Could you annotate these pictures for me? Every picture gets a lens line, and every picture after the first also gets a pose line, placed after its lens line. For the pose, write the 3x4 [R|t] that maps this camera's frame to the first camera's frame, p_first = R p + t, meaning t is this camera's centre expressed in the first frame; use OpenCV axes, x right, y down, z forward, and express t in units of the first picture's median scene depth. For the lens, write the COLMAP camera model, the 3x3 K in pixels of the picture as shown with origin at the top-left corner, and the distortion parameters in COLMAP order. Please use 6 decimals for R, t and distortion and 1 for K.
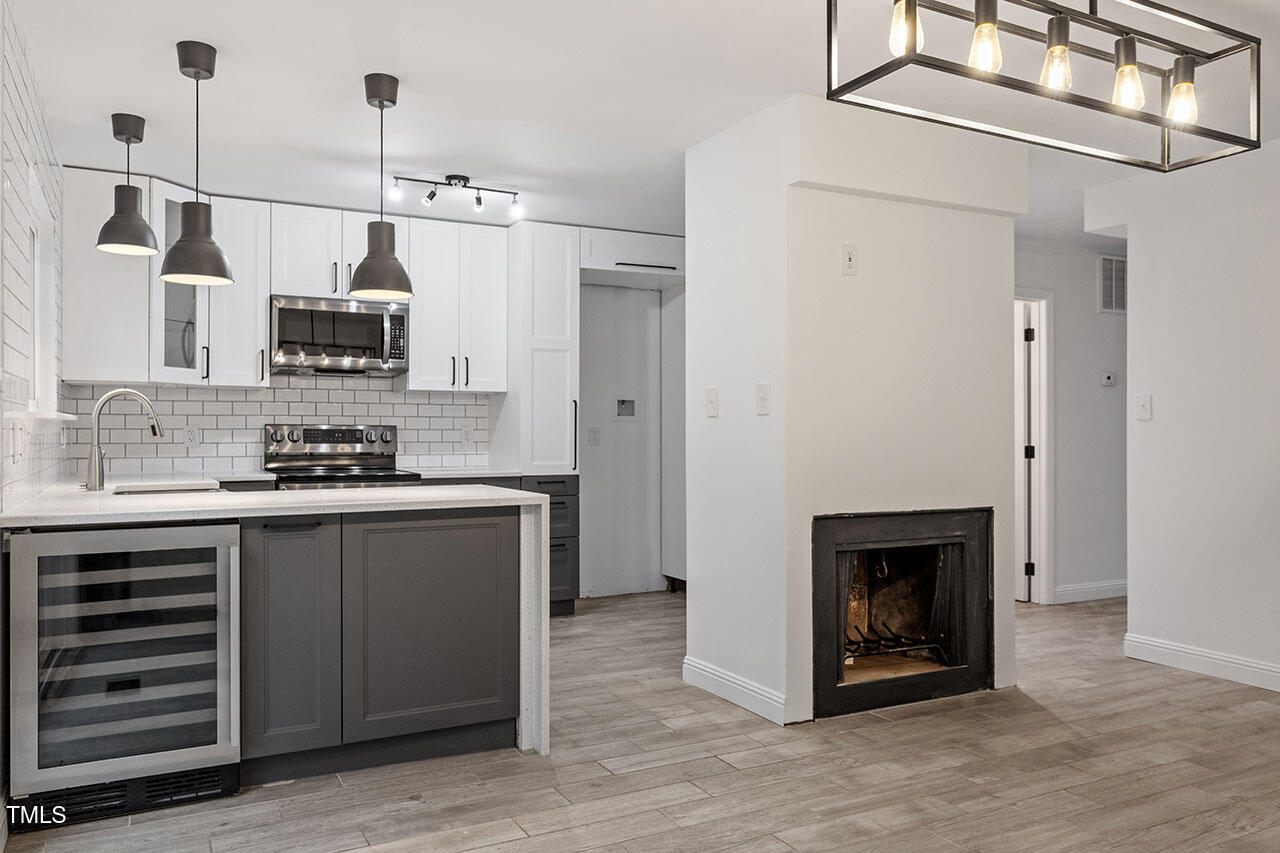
lens RADIAL K [[947.0, 0, 640.5], [0, 947.0, 428.2], [0, 0, 1]] dist [-0.004024, 0.010009]
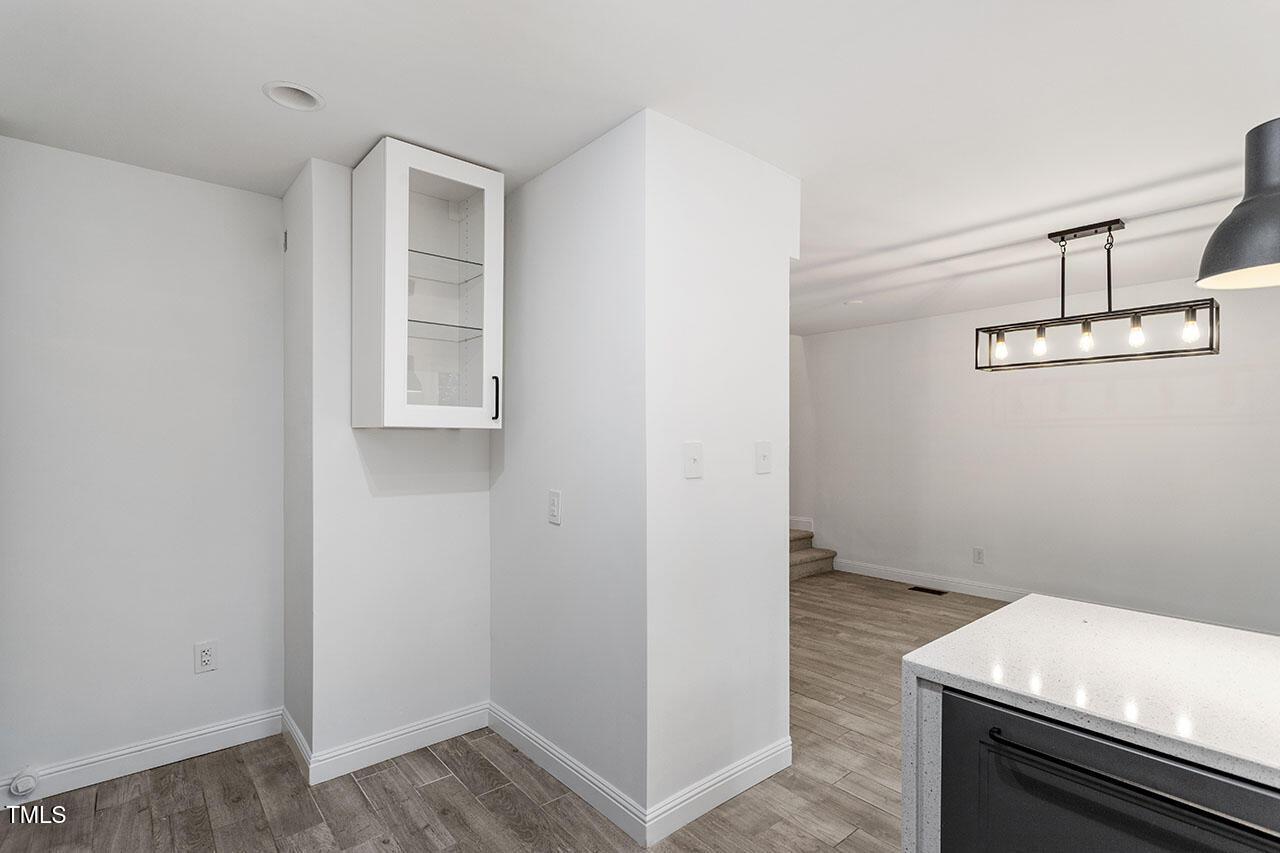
lens RADIAL K [[606.1, 0, 641.4], [0, 606.1, 431.9], [0, 0, 1]] dist [0.001797, 0.000849]
pose [[-0.226436, 0.006564, 0.974004, -0.504769], [-0.009934, 0.999910, -0.009048, -0.055934], [-0.973975, -0.011725, -0.226350, 1.389413]]
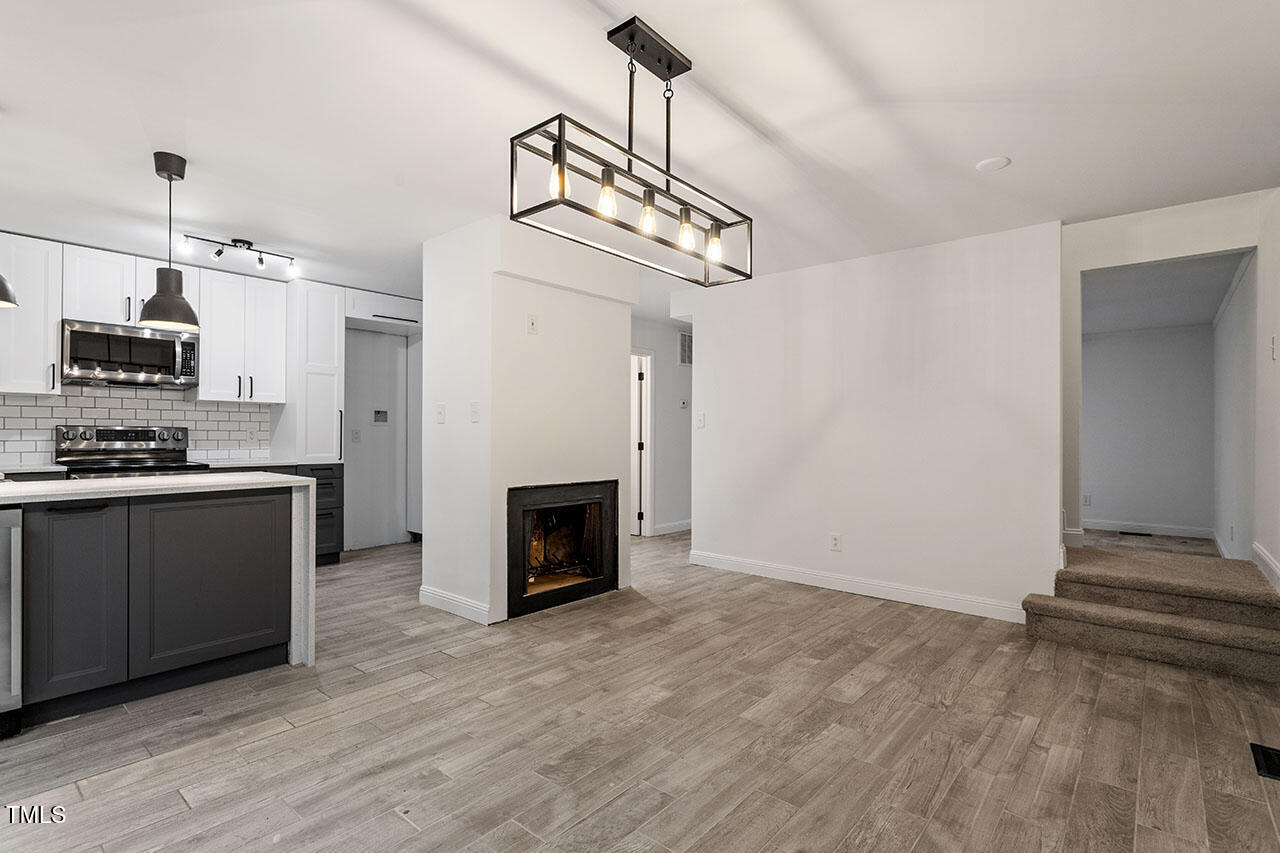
lens RADIAL K [[606.1, 0, 640.7], [0, 606.1, 432.1], [0, 0, 1]] dist [0.001797, 0.000849]
pose [[0.929568, 0.005666, 0.368606, 0.017564], [-0.006113, 0.999981, 0.000045, -0.000169], [-0.368599, -0.002295, 0.929586, -0.001498]]
